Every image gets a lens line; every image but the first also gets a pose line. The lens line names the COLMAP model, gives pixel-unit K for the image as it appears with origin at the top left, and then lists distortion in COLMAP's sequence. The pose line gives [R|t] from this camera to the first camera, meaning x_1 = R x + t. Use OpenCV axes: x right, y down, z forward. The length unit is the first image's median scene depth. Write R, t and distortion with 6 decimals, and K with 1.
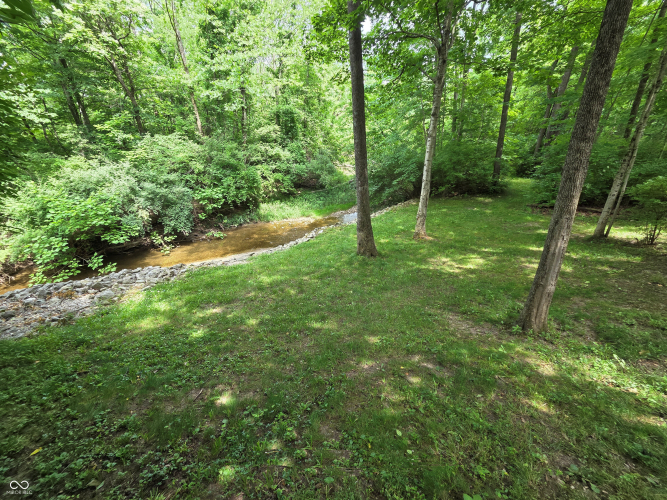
lens RADIAL K [[271.9, 0, 334.9], [0, 271.9, 251.7], [0, 0, 1]] dist [0.004200, -0.000708]
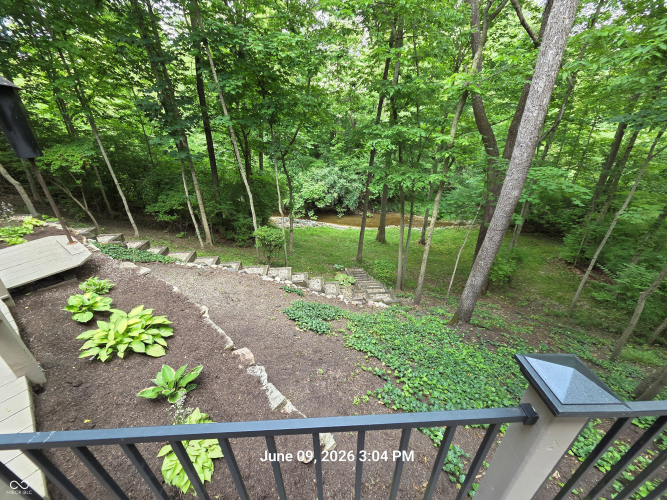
lens RADIAL K [[271.9, 0, 336.8], [0, 271.9, 250.9], [0, 0, 1]] dist [0.004200, -0.000708]
pose [[0.730156, 0.332193, -0.597093, 0.691433], [-0.287186, 0.942128, 0.172969, -0.117235], [0.619997, 0.045182, 0.783302, -0.576877]]
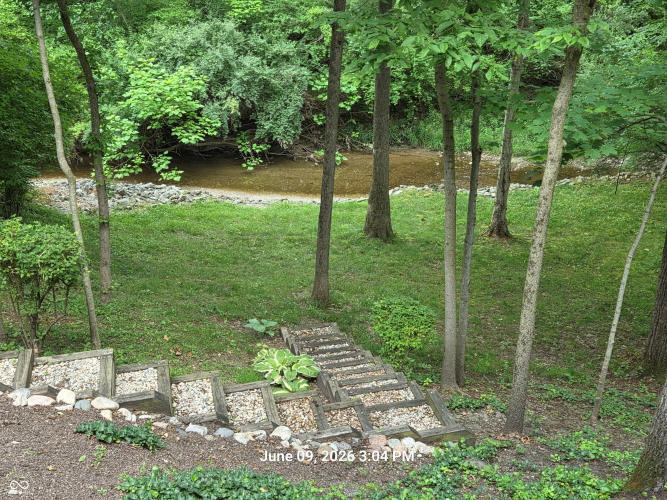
lens RADIAL K [[795.4, 0, 330.6], [0, 795.4, 246.3], [0, 0, 1]] dist [0.073568, 0.000000]
pose [[0.810790, 0.267847, -0.520459, 0.658782], [-0.238927, 0.963156, 0.123465, -0.118344], [0.534353, 0.024248, 0.844913, -0.550092]]
